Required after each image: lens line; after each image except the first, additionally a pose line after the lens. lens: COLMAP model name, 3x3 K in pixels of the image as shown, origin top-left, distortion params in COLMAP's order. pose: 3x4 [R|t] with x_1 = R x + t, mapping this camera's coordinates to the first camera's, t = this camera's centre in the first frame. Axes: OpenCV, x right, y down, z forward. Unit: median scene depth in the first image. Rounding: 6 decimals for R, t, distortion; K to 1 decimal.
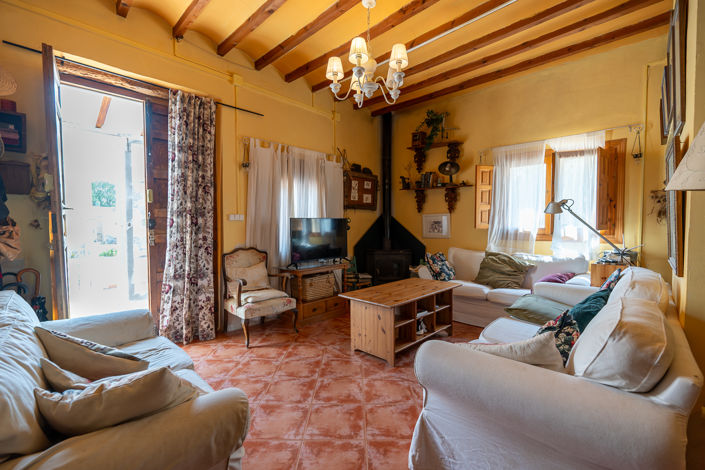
lens RADIAL K [[312.4, 0, 352.5], [0, 312.4, 235.0], [0, 0, 1]] dist [-0.009409, 0.001127]
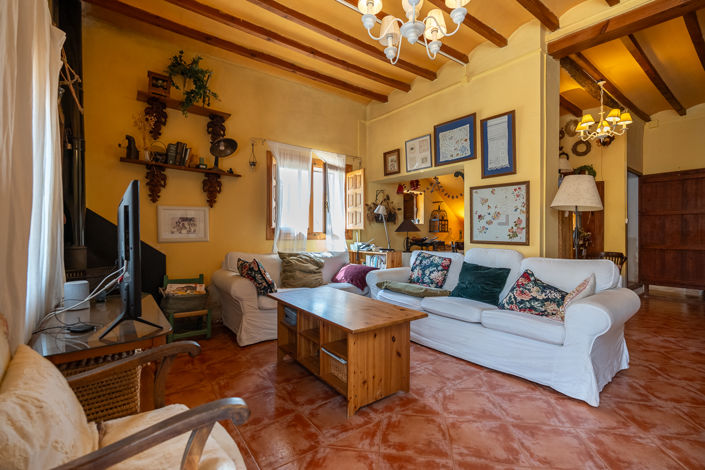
lens RADIAL K [[312.4, 0, 352.5], [0, 312.4, 235.0], [0, 0, 1]] dist [-0.009409, 0.001127]
pose [[0.144207, -0.003209, 0.989542, -0.396979], [0.027787, 0.999614, -0.000808, 0.006716], [-0.989157, 0.027613, 0.144241, 0.583873]]
